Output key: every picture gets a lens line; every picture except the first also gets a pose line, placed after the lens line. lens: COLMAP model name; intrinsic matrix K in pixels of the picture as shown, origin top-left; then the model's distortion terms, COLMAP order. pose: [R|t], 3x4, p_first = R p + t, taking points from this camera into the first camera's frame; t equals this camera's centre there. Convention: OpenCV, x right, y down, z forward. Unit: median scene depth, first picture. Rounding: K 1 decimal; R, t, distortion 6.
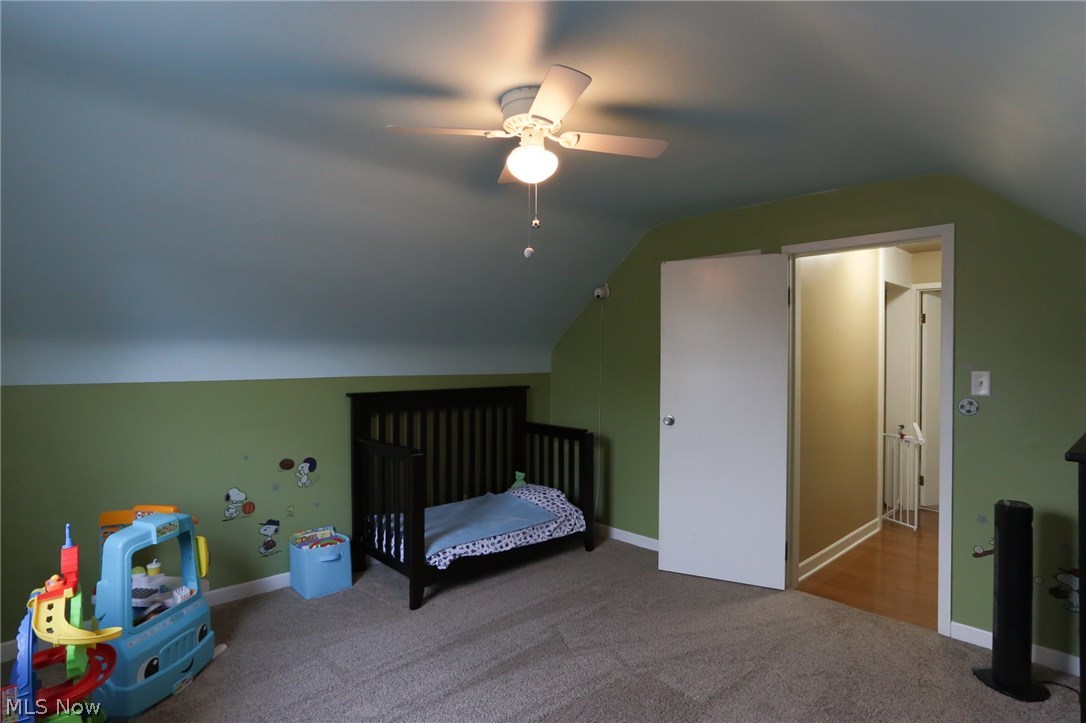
lens RADIAL K [[558.6, 0, 543.0], [0, 558.6, 361.5], [0, 0, 1]] dist [-0.055665, 0.044782]
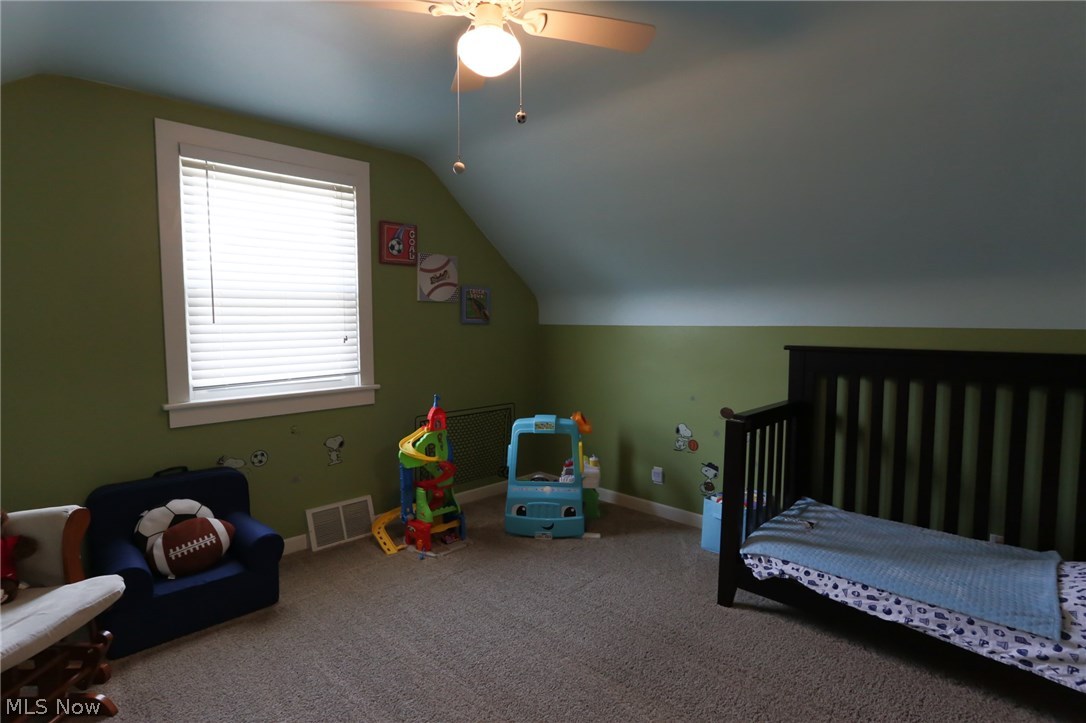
lens RADIAL K [[533.1, 0, 543.0], [0, 533.1, 361.5], [0, 0, 1]] dist [-0.005035, 0.009996]
pose [[0.070175, 0.068740, -0.995163, 0.470205], [-0.003190, 0.997633, 0.068686, 0.029174], [0.997530, -0.001645, 0.070229, 0.618903]]
